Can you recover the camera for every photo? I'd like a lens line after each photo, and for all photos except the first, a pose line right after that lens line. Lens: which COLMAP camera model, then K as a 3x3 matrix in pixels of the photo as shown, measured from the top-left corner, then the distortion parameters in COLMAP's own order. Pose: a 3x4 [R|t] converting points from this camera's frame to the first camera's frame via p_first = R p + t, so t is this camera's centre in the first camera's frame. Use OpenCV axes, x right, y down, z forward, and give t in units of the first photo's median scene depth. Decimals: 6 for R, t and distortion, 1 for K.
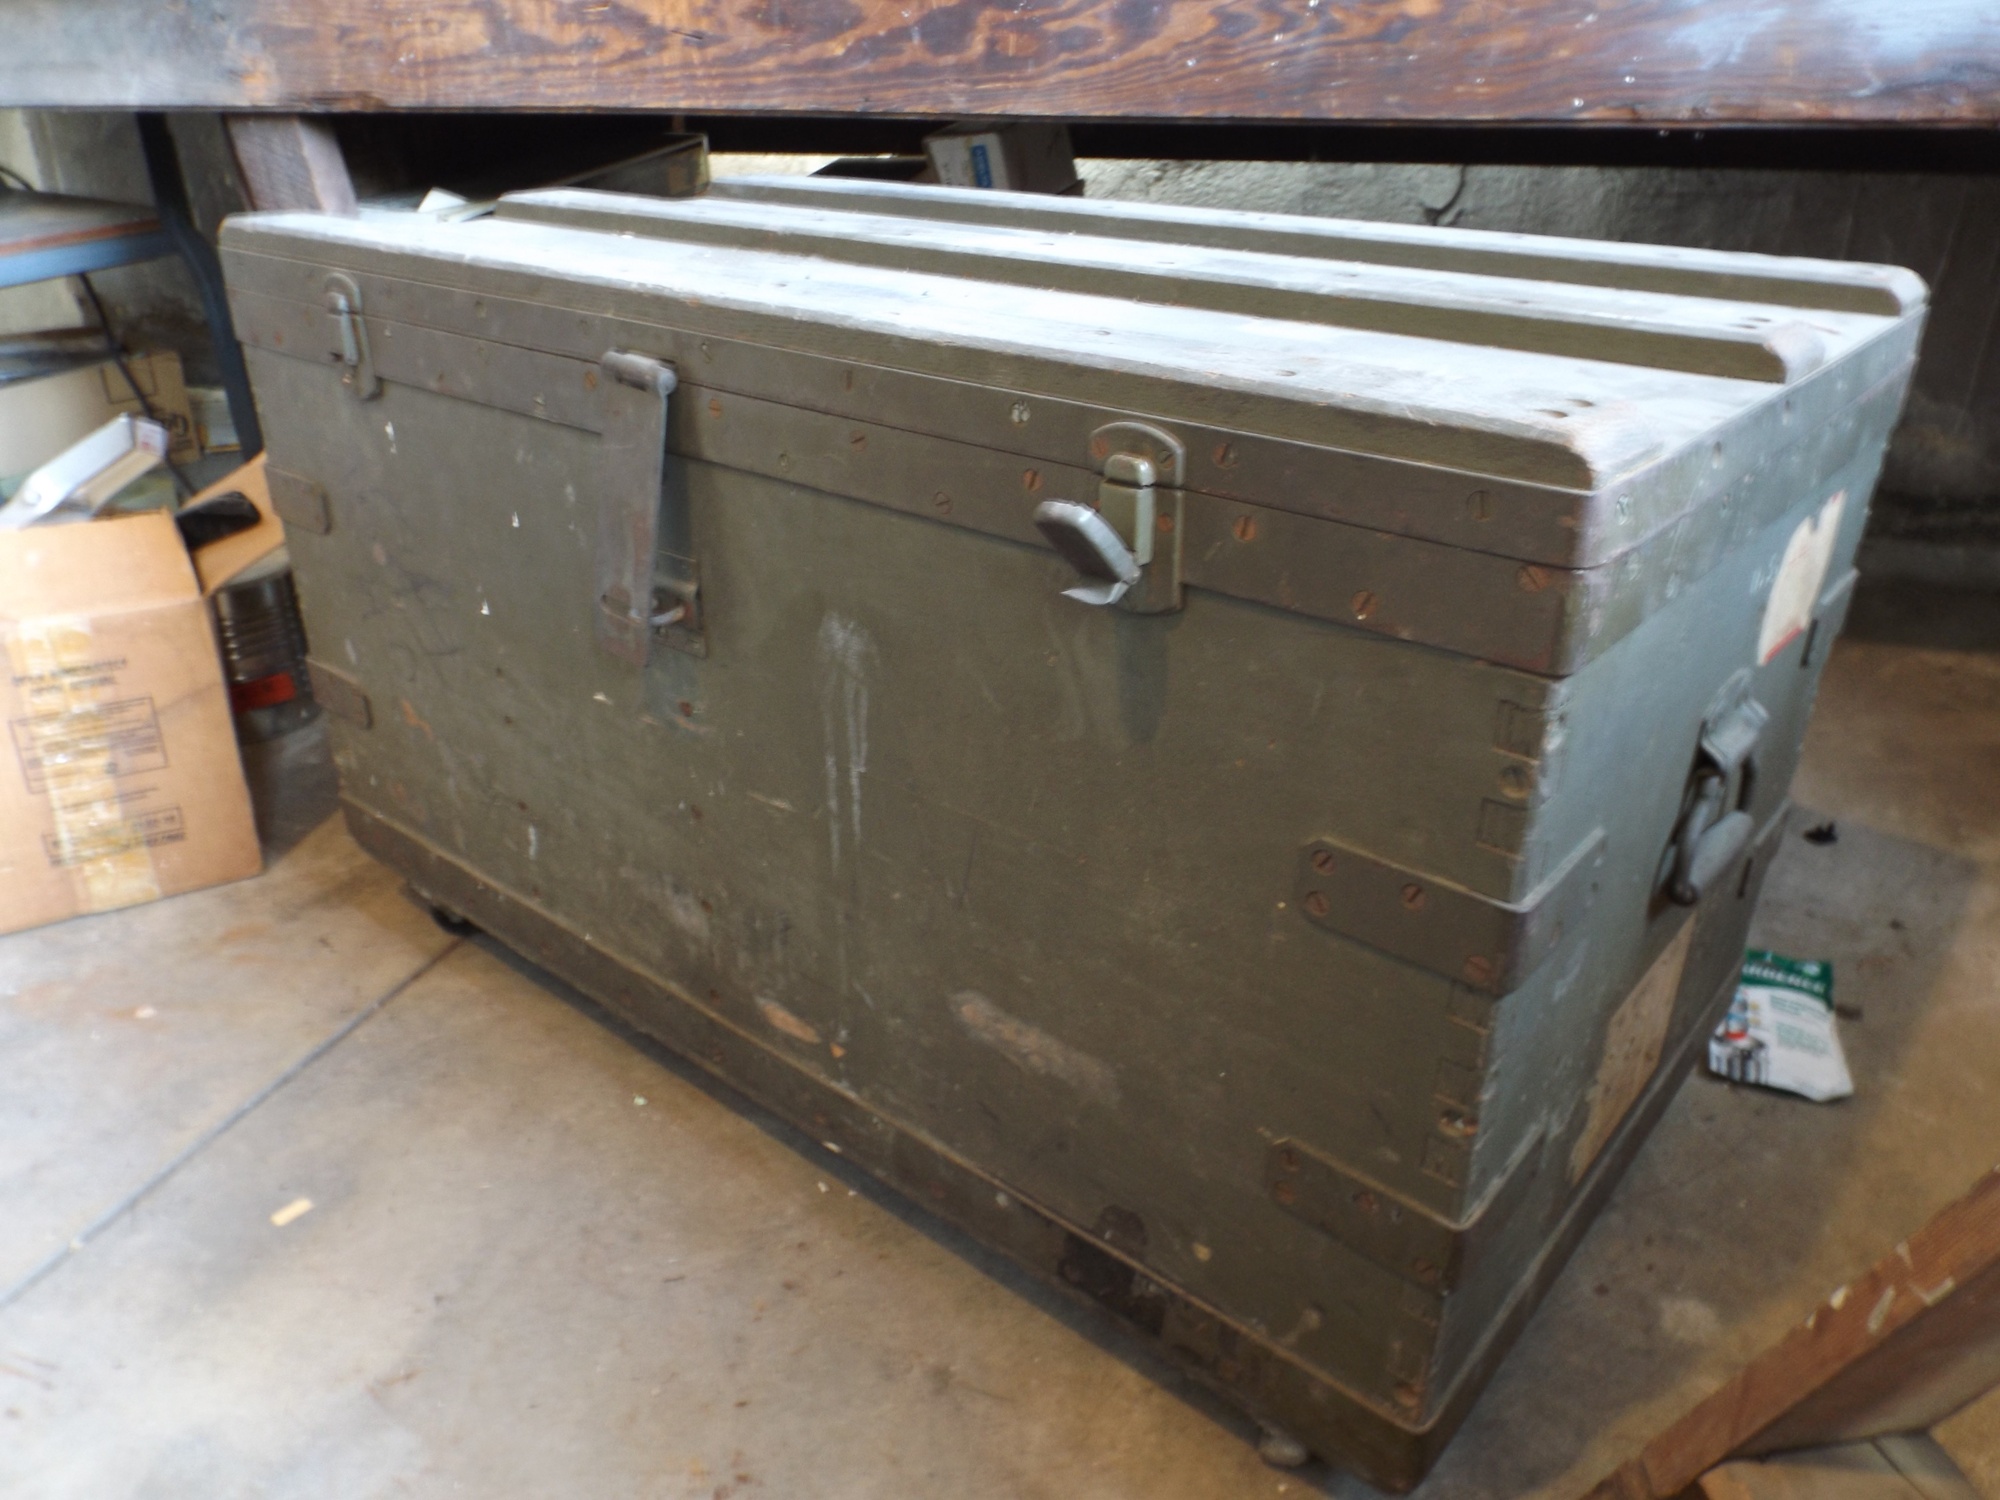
lens RADIAL K [[1441.8, 0, 987.4], [0, 1441.8, 748.7], [0, 0, 1]] dist [0.020912, -0.022277]
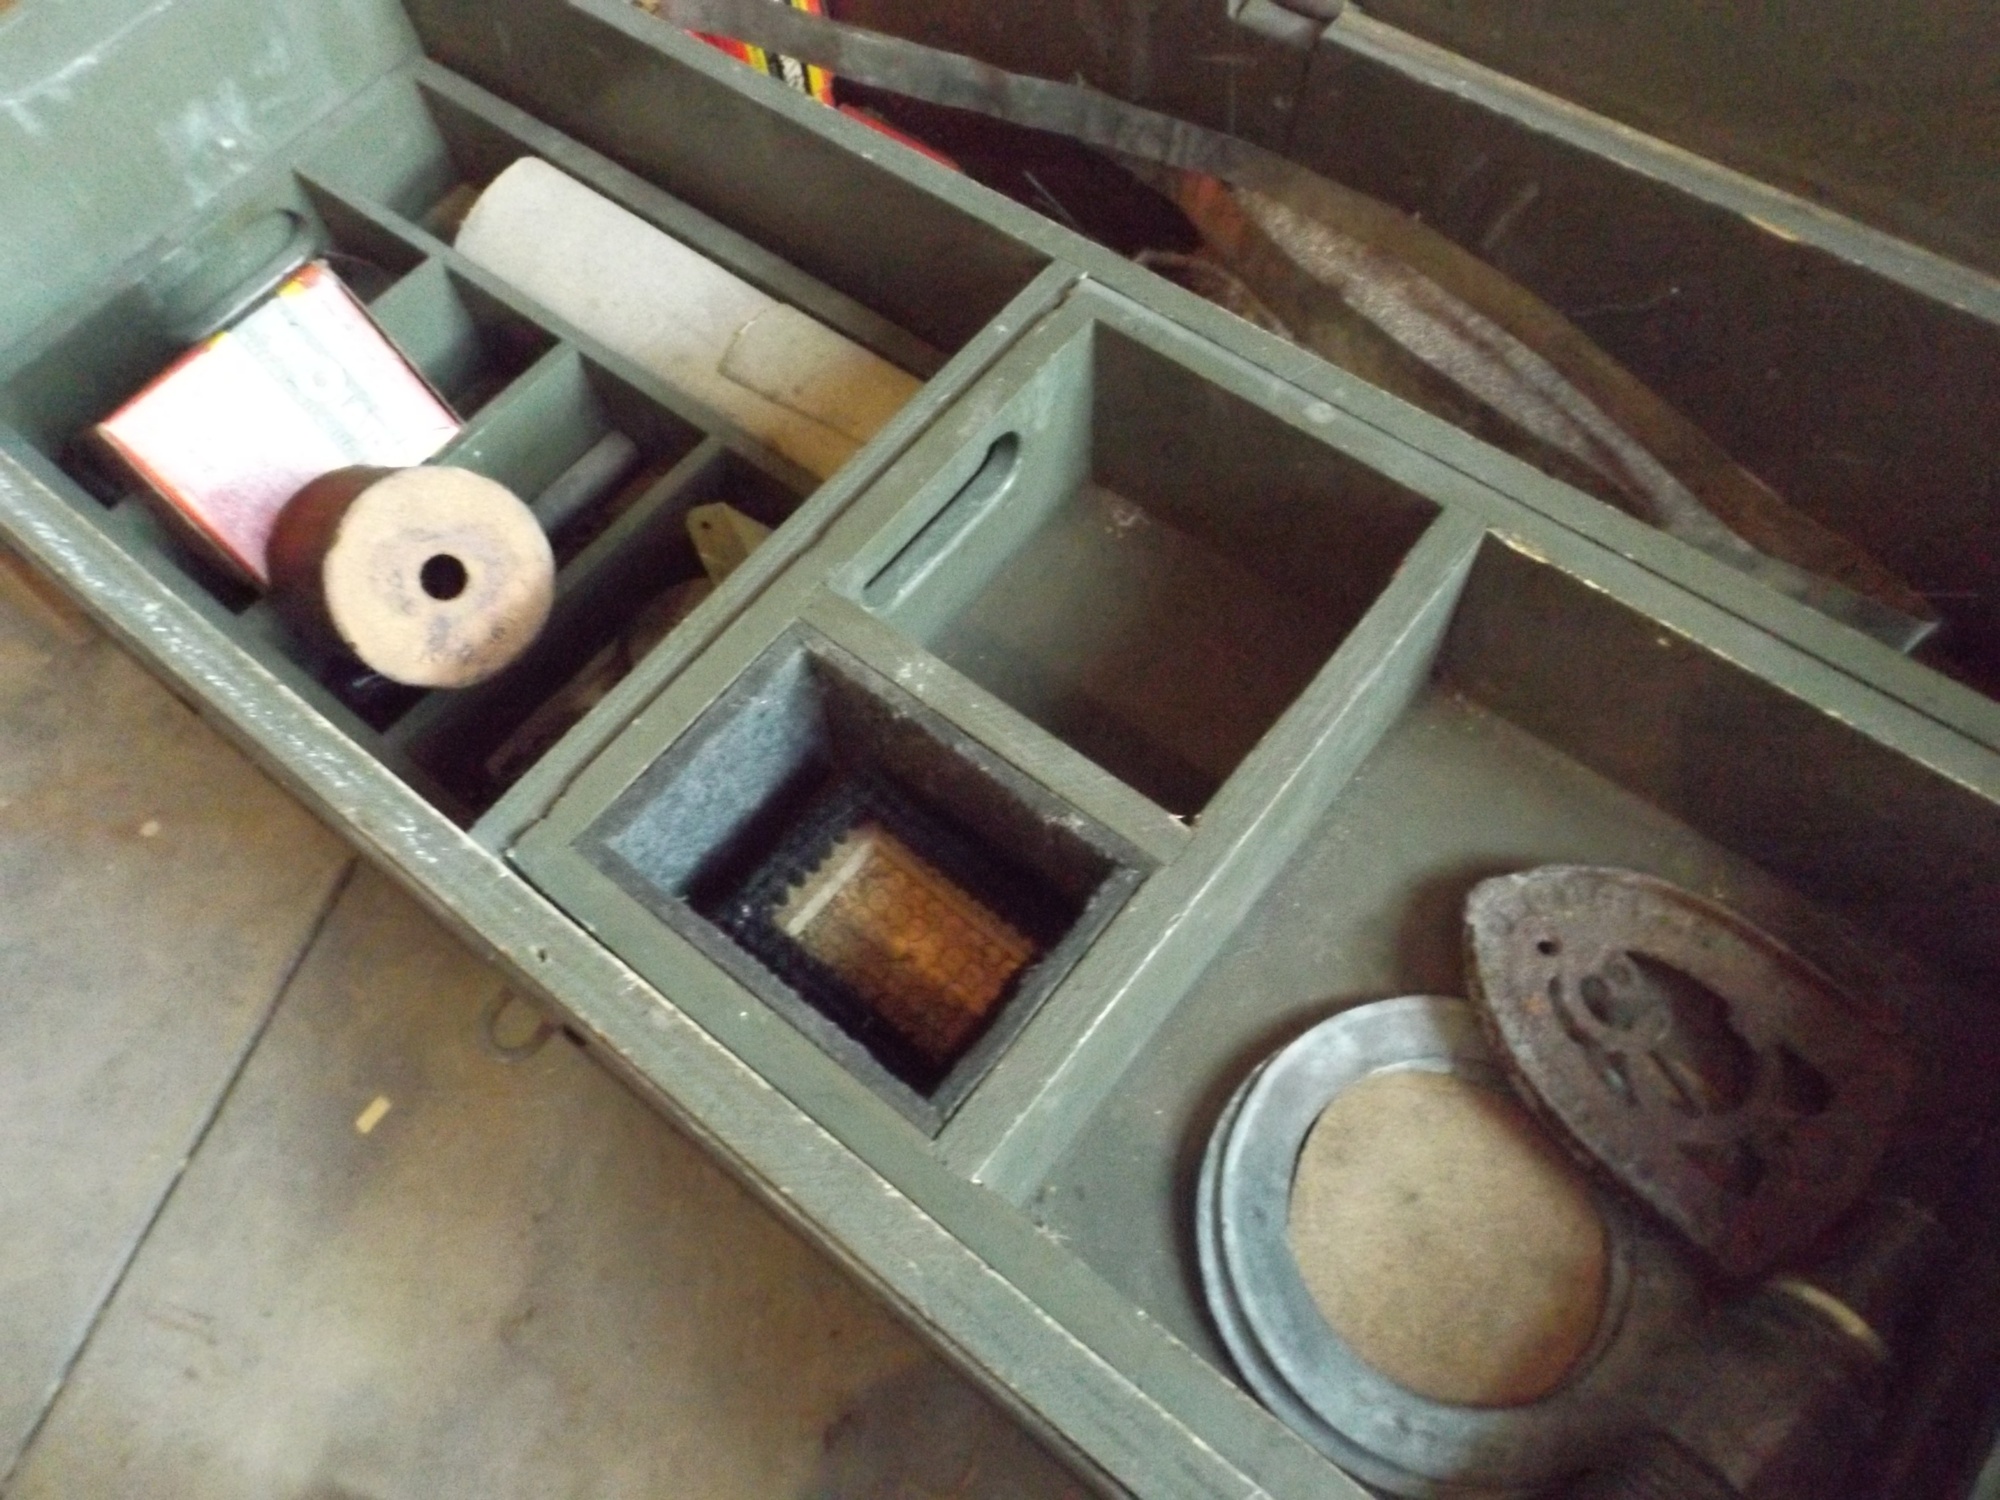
lens RADIAL K [[1441.8, 0, 988.4], [0, 1441.8, 746.3], [0, 0, 1]] dist [0.020912, -0.022277]
pose [[0.997408, -0.054332, -0.047172, 0.018856], [0.071701, 0.805265, 0.588564, -0.462498], [0.006008, -0.590420, 0.807073, 0.324096]]
